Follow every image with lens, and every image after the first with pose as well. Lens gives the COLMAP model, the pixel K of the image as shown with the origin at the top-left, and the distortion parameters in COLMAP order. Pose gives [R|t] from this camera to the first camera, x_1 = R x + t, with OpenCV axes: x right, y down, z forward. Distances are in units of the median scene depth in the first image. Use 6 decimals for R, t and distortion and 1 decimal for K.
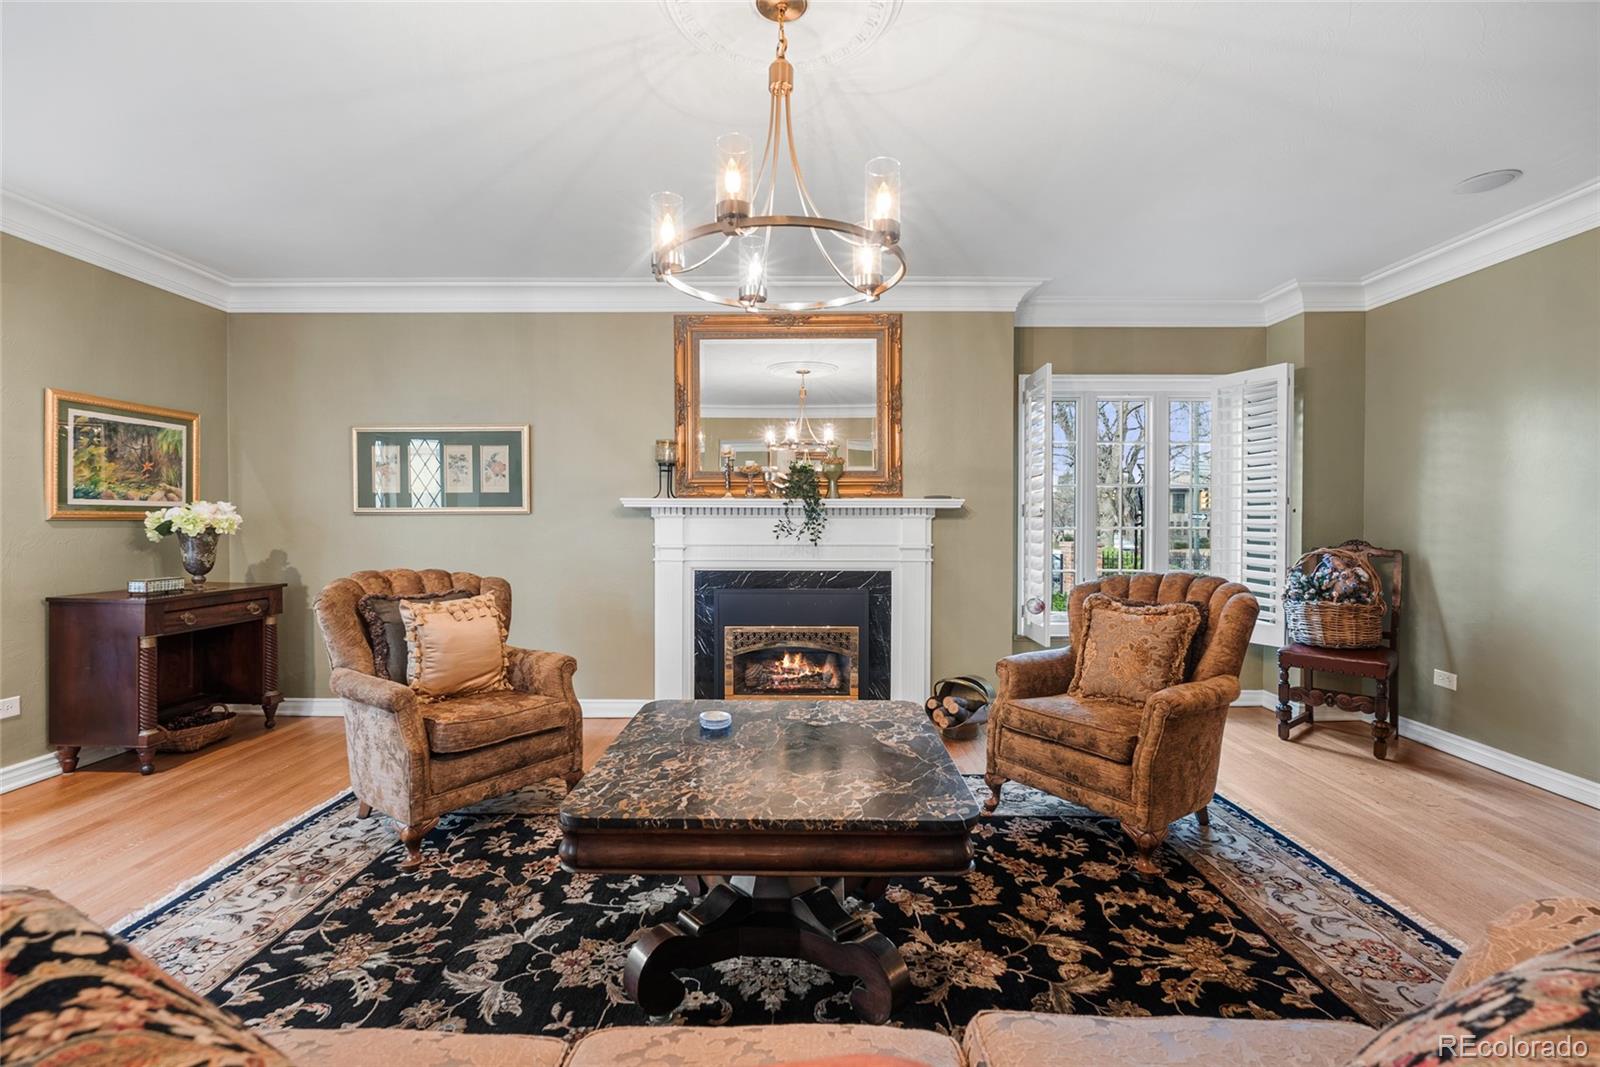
lens RADIAL K [[707.8, 0, 812.6], [0, 707.8, 527.7], [0, 0, 1]] dist [-0.011439, 0.000125]
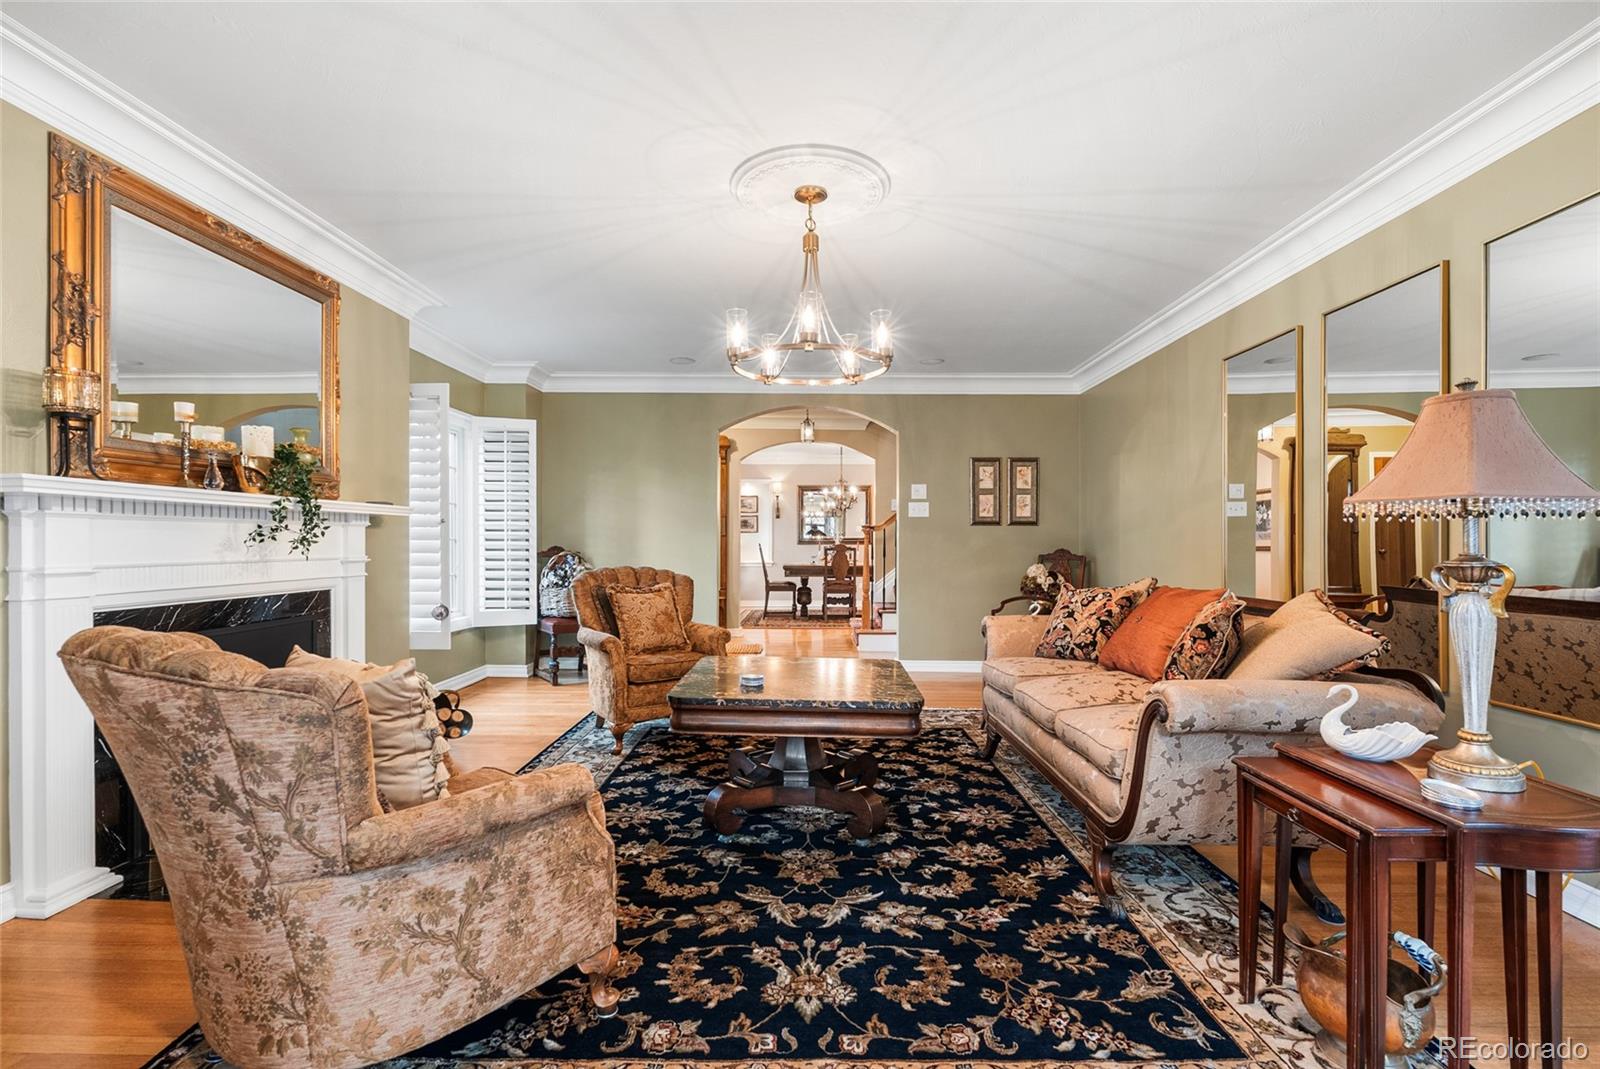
lens RADIAL K [[707.8, 0, 807.3], [0, 707.8, 536.4], [0, 0, 1]] dist [-0.011439, 0.000125]
pose [[0.020621, 0.002911, 0.999783, -1.310885], [0.011065, 0.999934, -0.003140, 0.014504], [-0.999726, 0.011128, 0.020587, 0.796016]]
